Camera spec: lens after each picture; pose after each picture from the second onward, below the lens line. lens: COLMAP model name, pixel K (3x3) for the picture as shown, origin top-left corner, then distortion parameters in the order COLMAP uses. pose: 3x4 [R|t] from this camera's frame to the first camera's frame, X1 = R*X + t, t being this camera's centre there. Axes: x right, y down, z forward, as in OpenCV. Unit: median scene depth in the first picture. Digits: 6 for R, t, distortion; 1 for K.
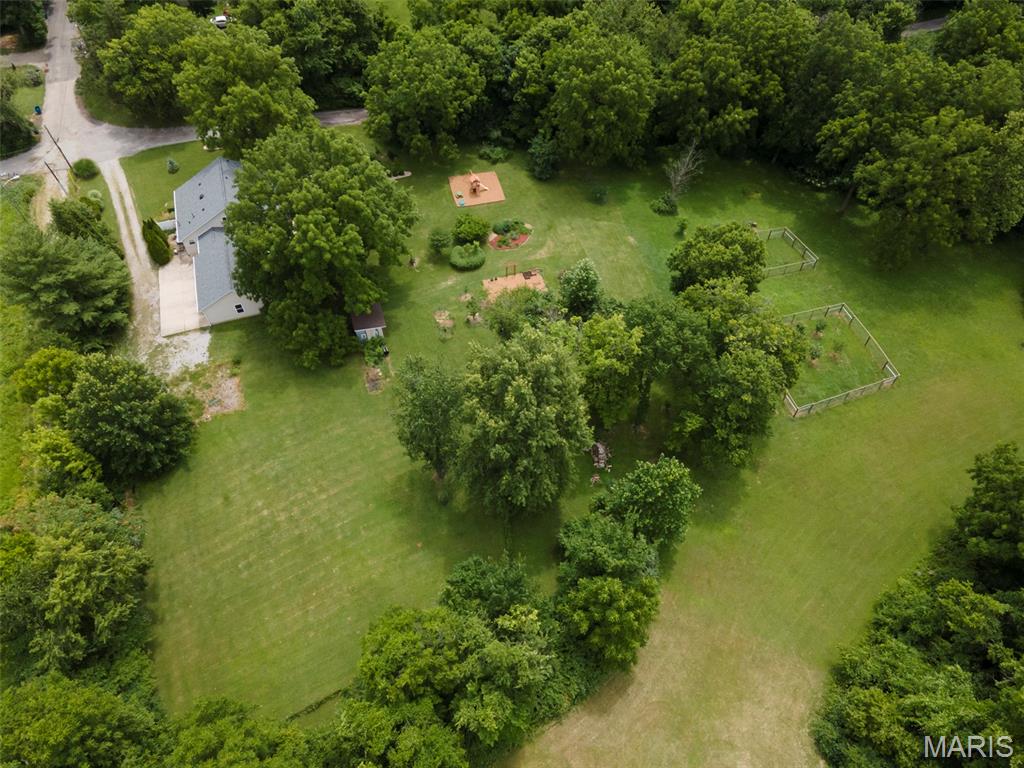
lens RADIAL K [[745.8, 0, 511.4], [0, 745.8, 391.8], [0, 0, 1]] dist [0.028098, 0.033461]
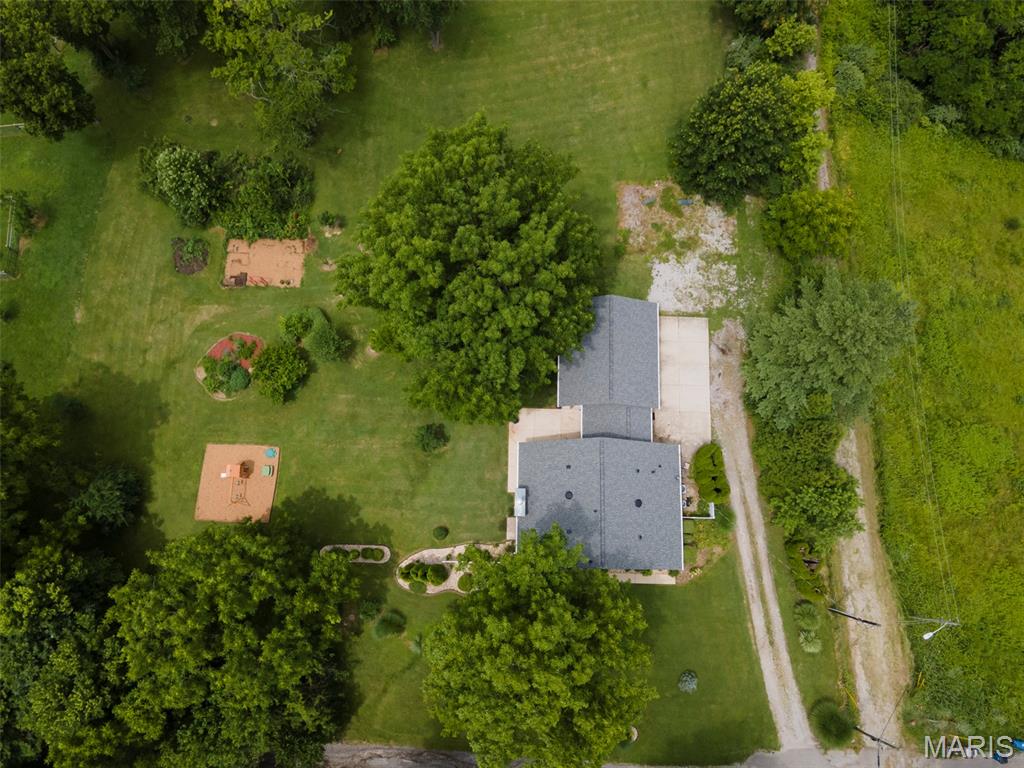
lens RADIAL K [[745.8, 0, 513.0], [0, 745.8, 383.9], [0, 0, 1]] dist [0.028098, 0.033461]
pose [[-0.947522, -0.304626, 0.096979, -0.347435], [0.273333, -0.614620, 0.739953, -0.712573], [-0.165804, 0.727630, 0.665631, 0.526875]]
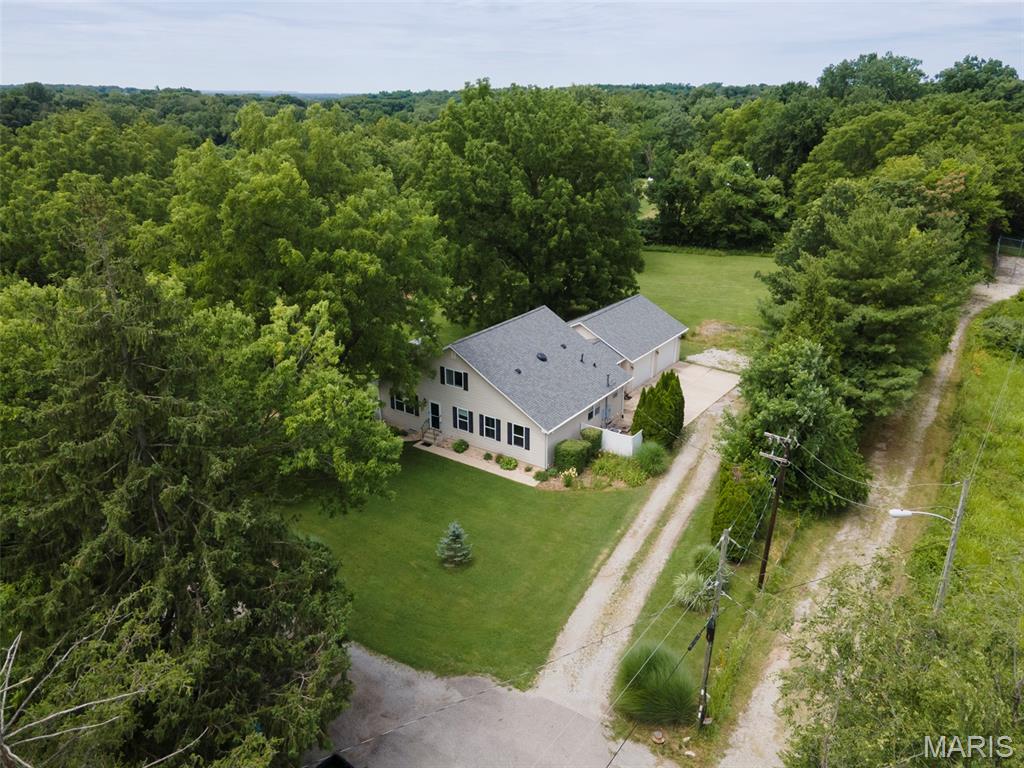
lens RADIAL K [[745.8, 0, 516.6], [0, 745.8, 386.2], [0, 0, 1]] dist [0.028098, 0.033461]
pose [[-0.614650, -0.272051, 0.740401, -0.780395], [0.638369, 0.379806, 0.669502, -0.598114], [-0.463348, 0.884158, -0.059779, 1.073001]]
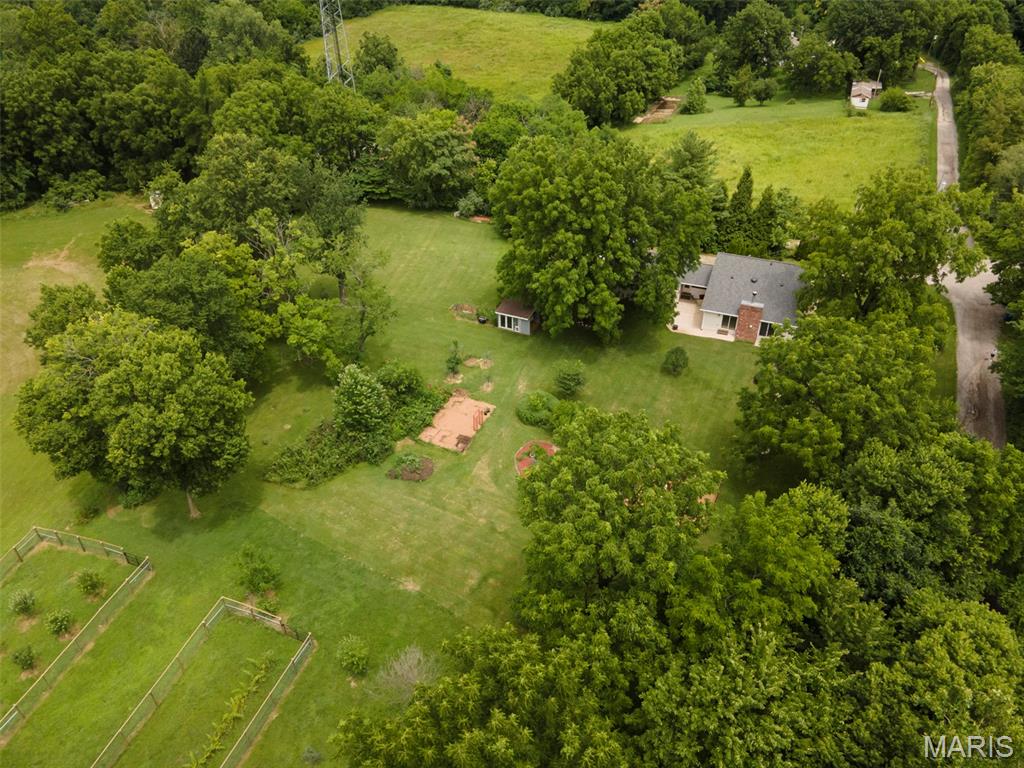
lens RADIAL K [[745.8, 0, 511.0], [0, 745.8, 388.4], [0, 0, 1]] dist [0.028098, 0.033461]
pose [[-0.657633, 0.446651, -0.606648, 0.413899], [-0.591212, 0.193088, 0.783062, -0.769476], [0.466892, 0.873625, 0.137084, 0.881424]]
